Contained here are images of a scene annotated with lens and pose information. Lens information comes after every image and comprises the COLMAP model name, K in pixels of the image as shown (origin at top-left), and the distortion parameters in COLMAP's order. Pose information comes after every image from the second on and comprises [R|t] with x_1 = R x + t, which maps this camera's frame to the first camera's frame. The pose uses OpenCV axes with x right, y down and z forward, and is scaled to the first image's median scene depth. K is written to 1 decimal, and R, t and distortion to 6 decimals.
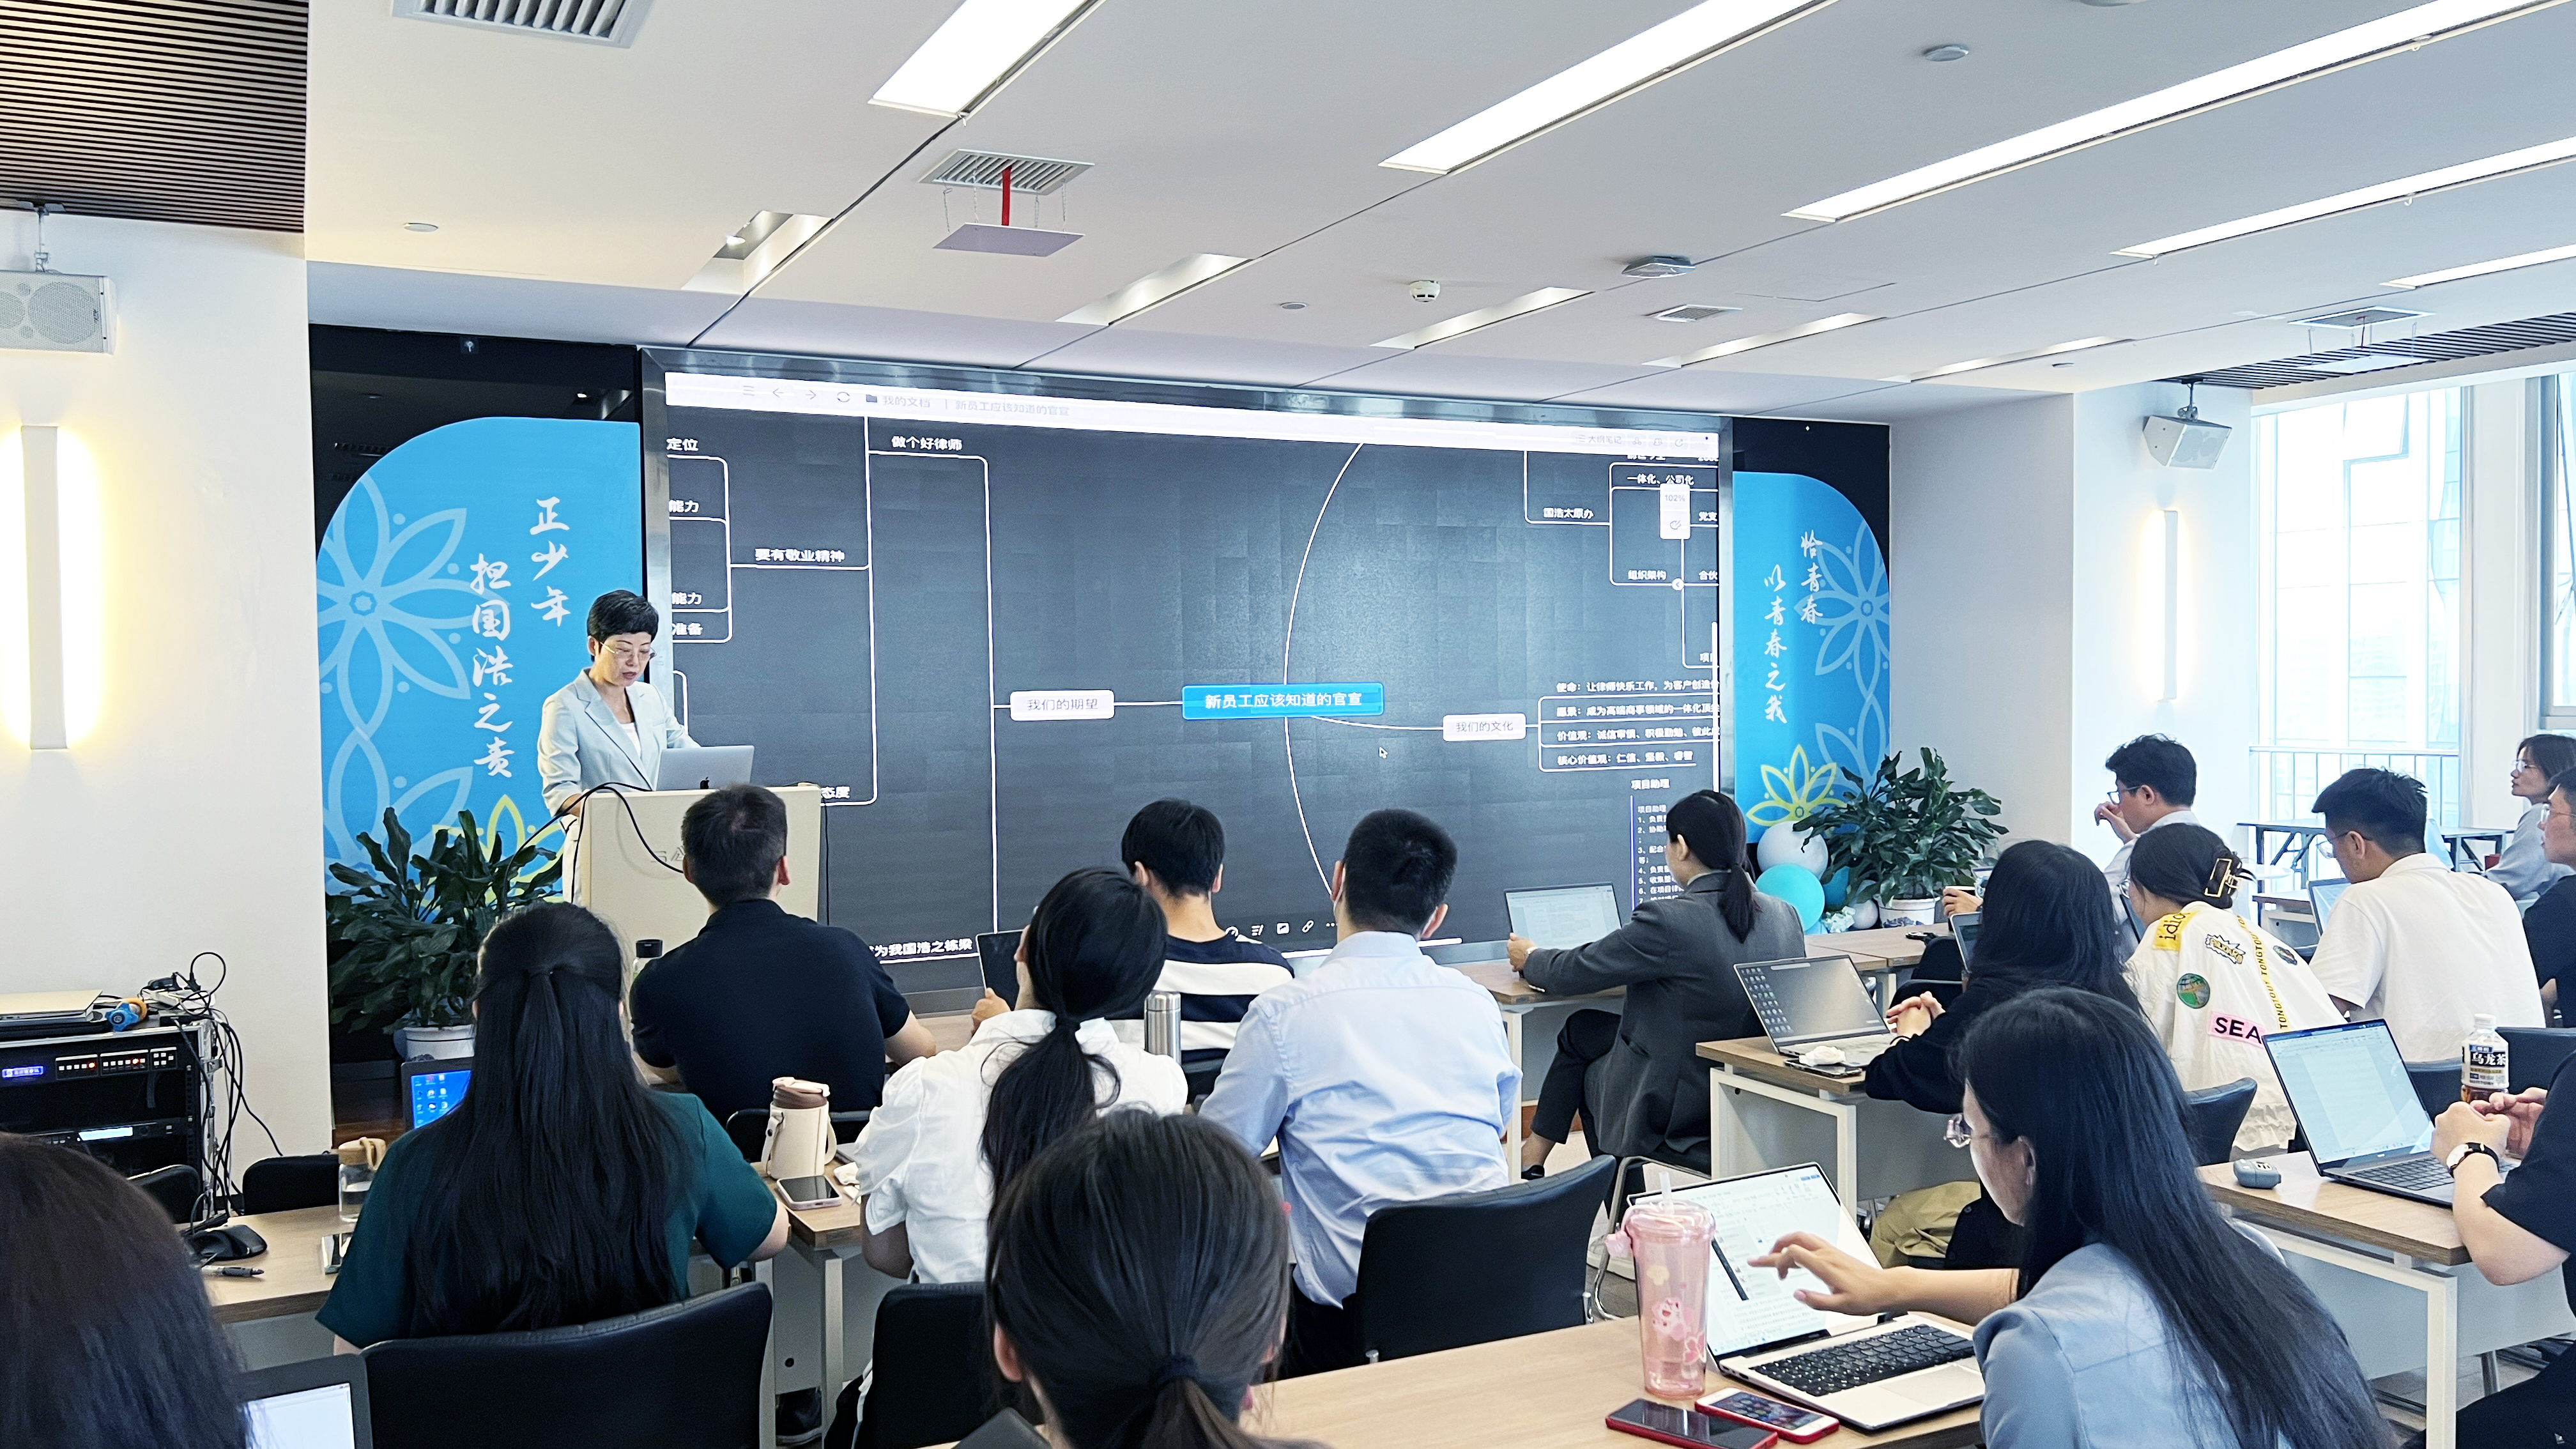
lens RADIAL K [[1949.7, 0, 1276.4], [0, 1949.7, 730.4], [0, 0, 1]] dist [0.032438, -0.022352]
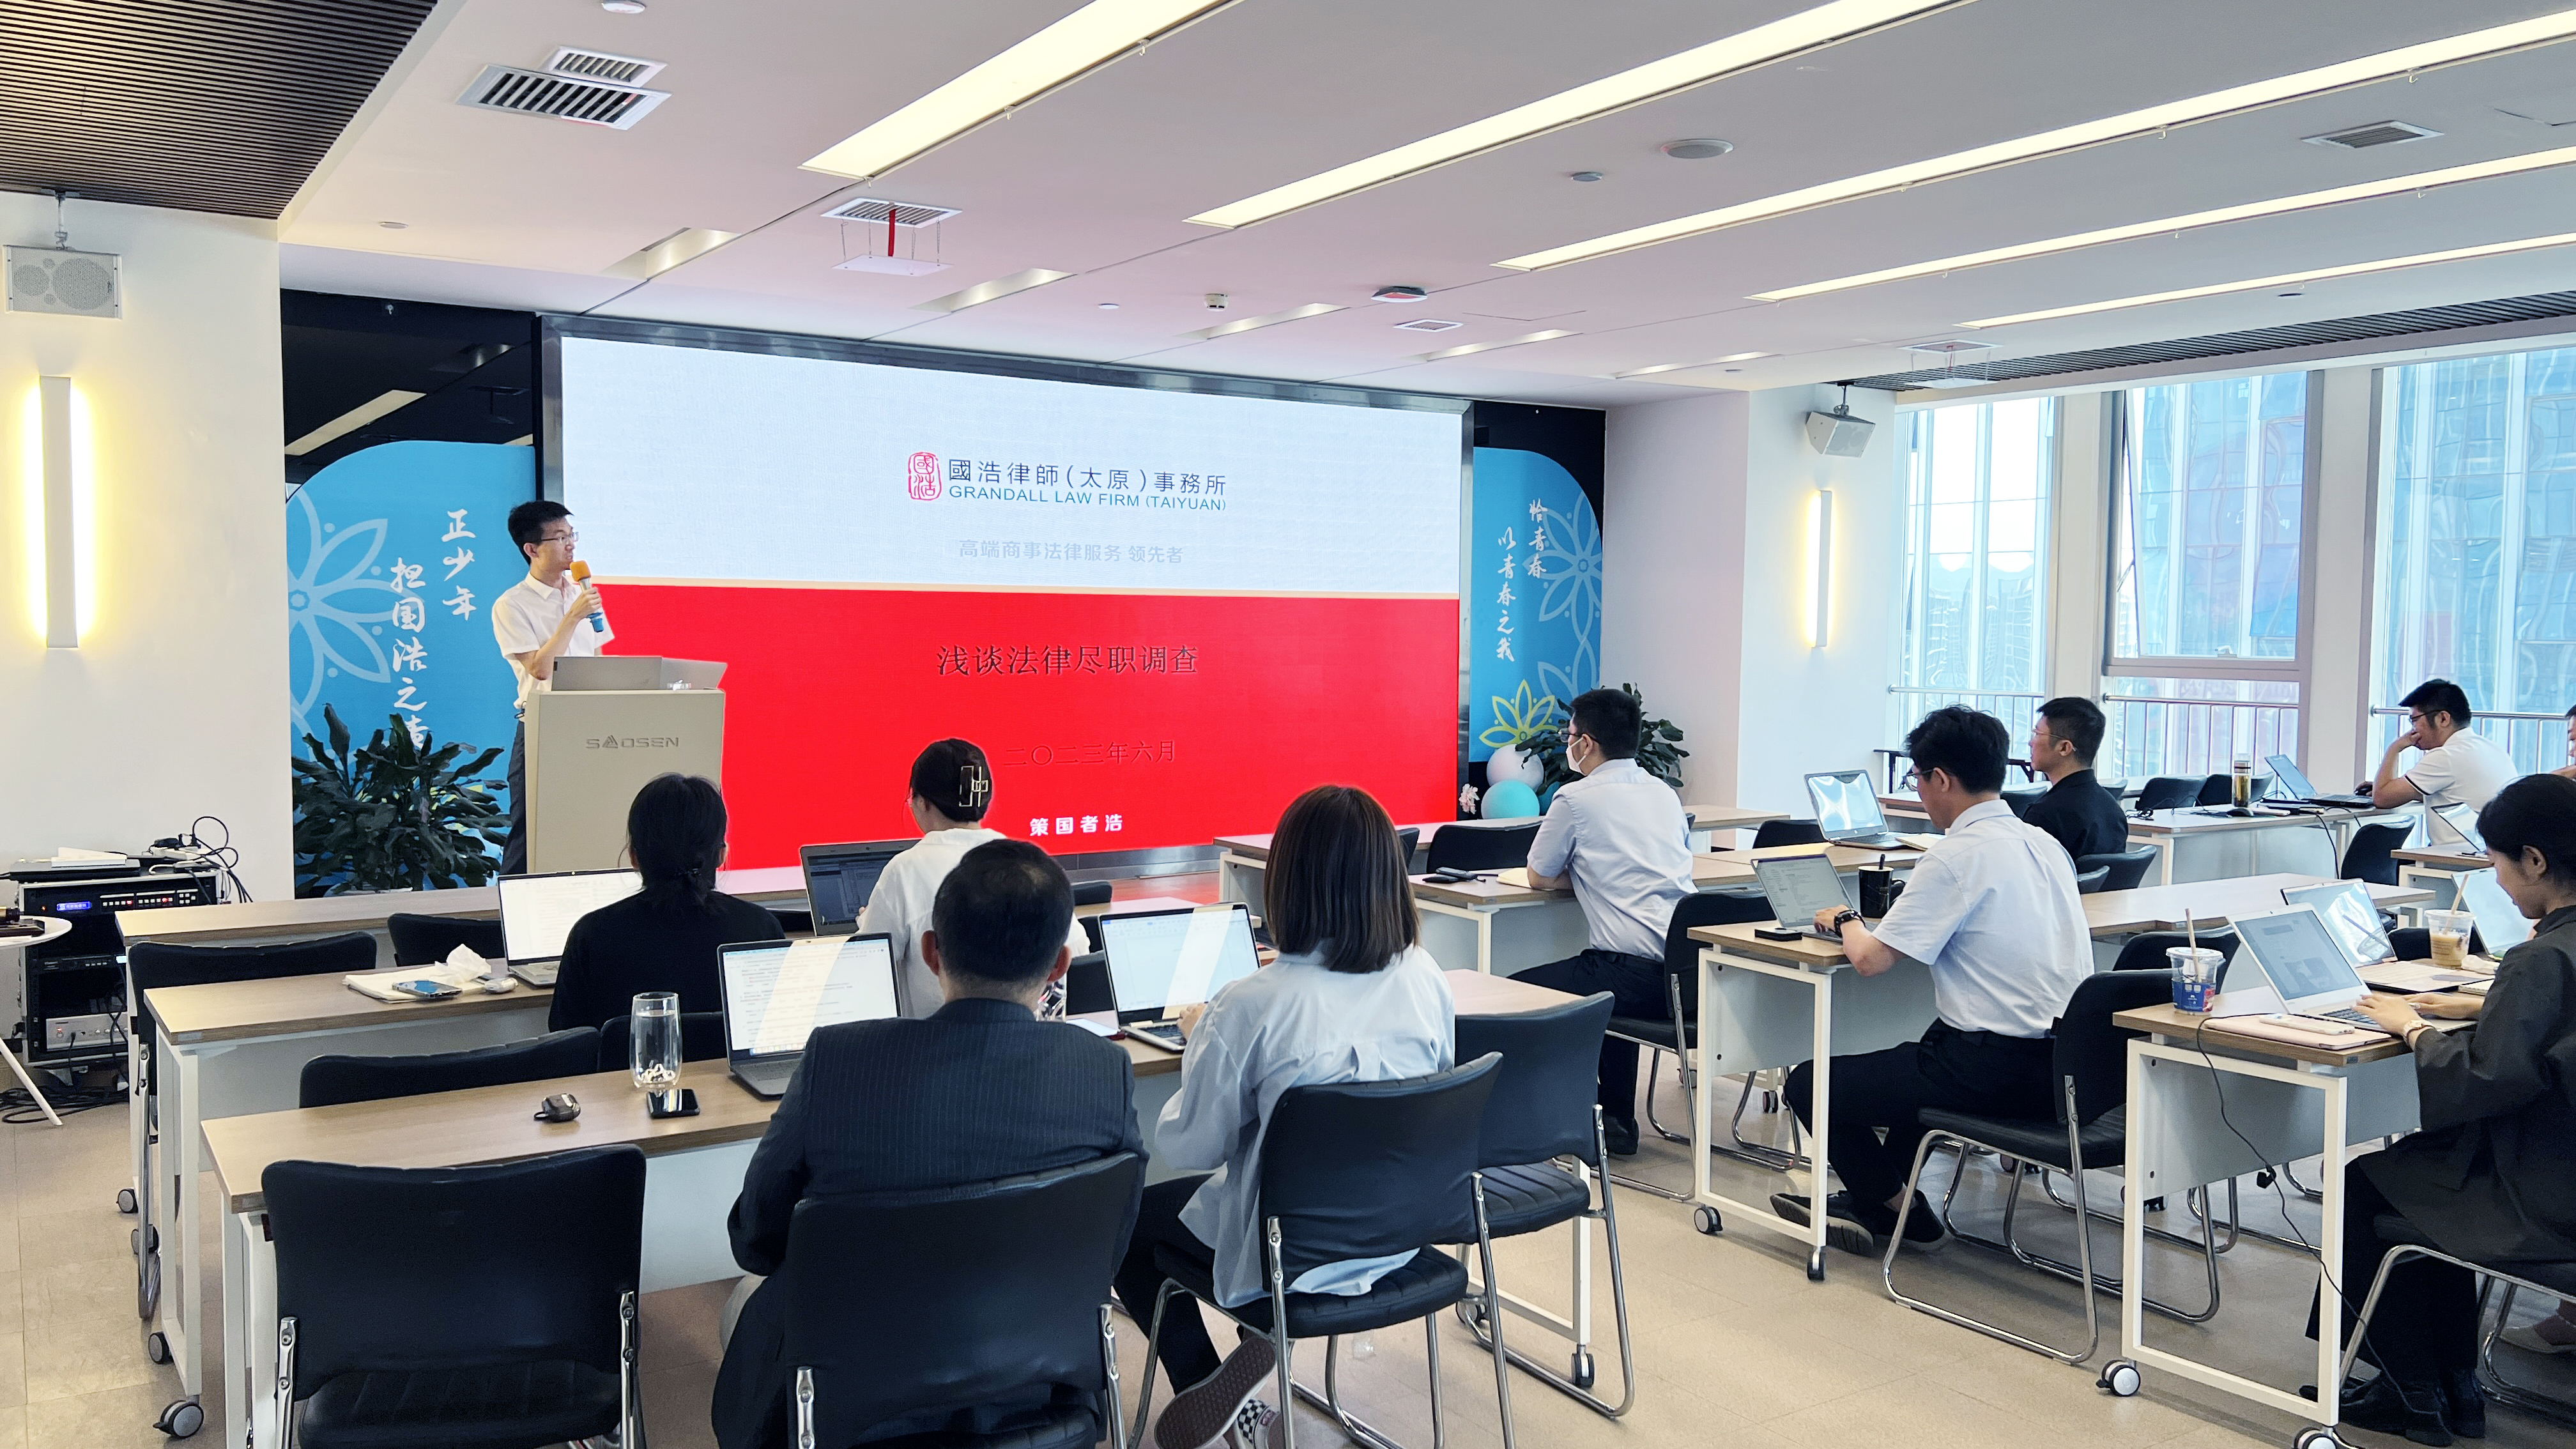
lens RADIAL K [[1949.7, 0, 1289.8], [0, 1949.7, 732.6], [0, 0, 1]] dist [0.032438, -0.022352]
pose [[0.992732, 0.014347, 0.119492, -0.018208], [-0.017984, 0.999405, 0.029414, 0.009575], [-0.118999, -0.031350, 0.992399, -0.211630]]
